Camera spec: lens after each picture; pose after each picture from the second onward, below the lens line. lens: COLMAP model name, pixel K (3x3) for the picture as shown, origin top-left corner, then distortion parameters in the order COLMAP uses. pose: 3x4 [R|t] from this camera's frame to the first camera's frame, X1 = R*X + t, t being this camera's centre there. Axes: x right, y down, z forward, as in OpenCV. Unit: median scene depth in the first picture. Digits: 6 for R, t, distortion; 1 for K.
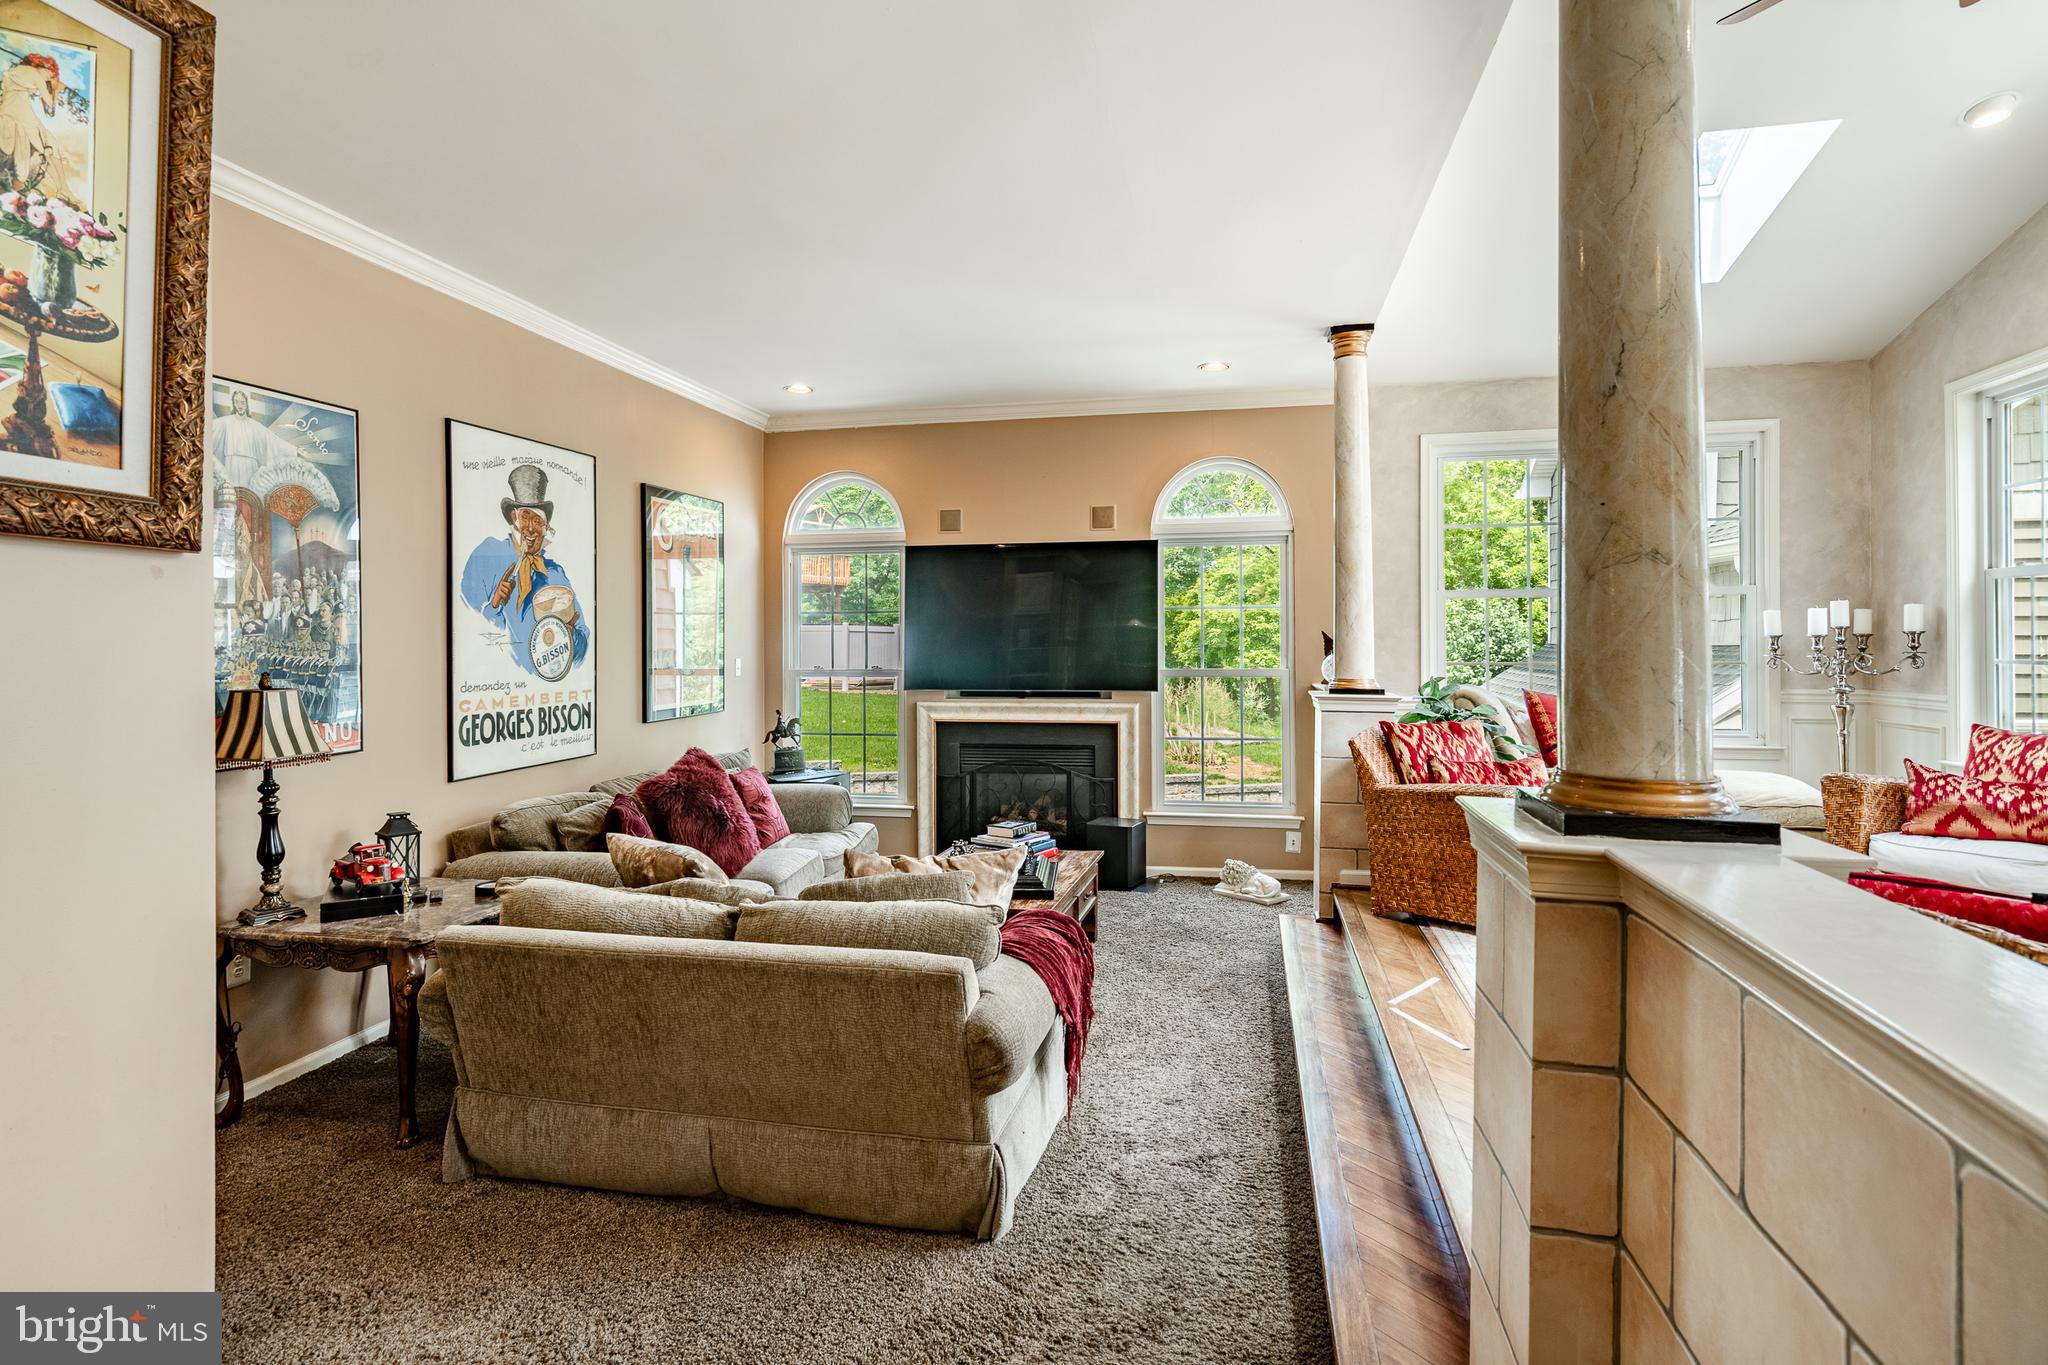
lens RADIAL K [[1060.8, 0, 1024.6], [0, 1060.8, 679.1], [0, 0, 1]] dist [0.006774, 0.001764]
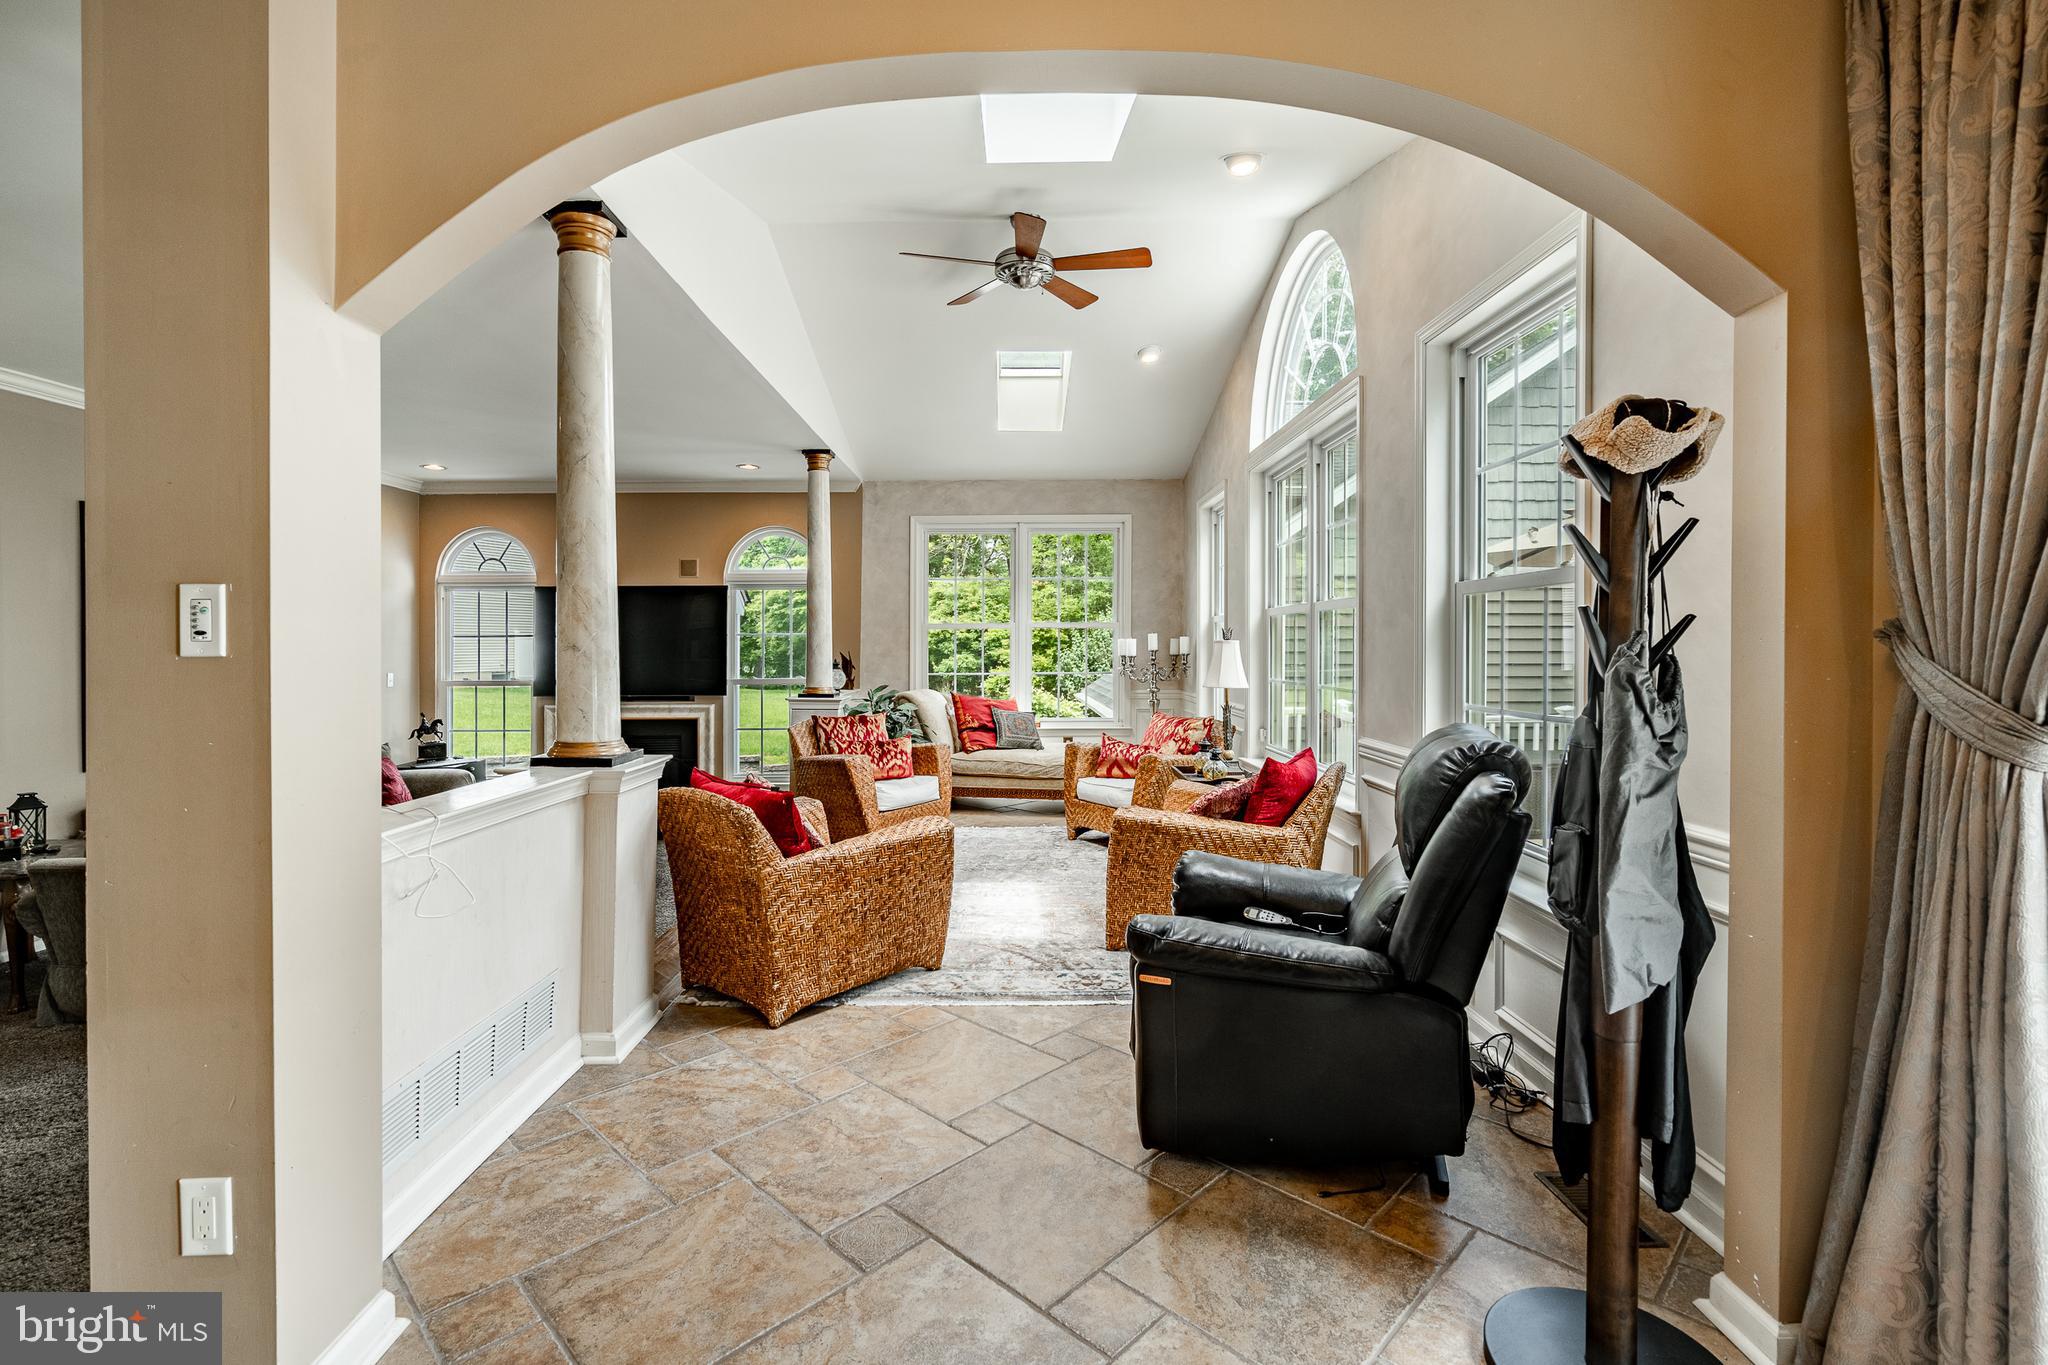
lens RADIAL K [[939.3, 0, 1018.8], [0, 939.3, 677.9], [0, 0, 1]] dist [0.005360, 0.000392]
pose [[0.979302, -0.007270, 0.202275, 0.275525], [0.007257, 0.999973, 0.000801, -0.010489], [-0.202276, 0.000683, 0.979328, -0.301934]]
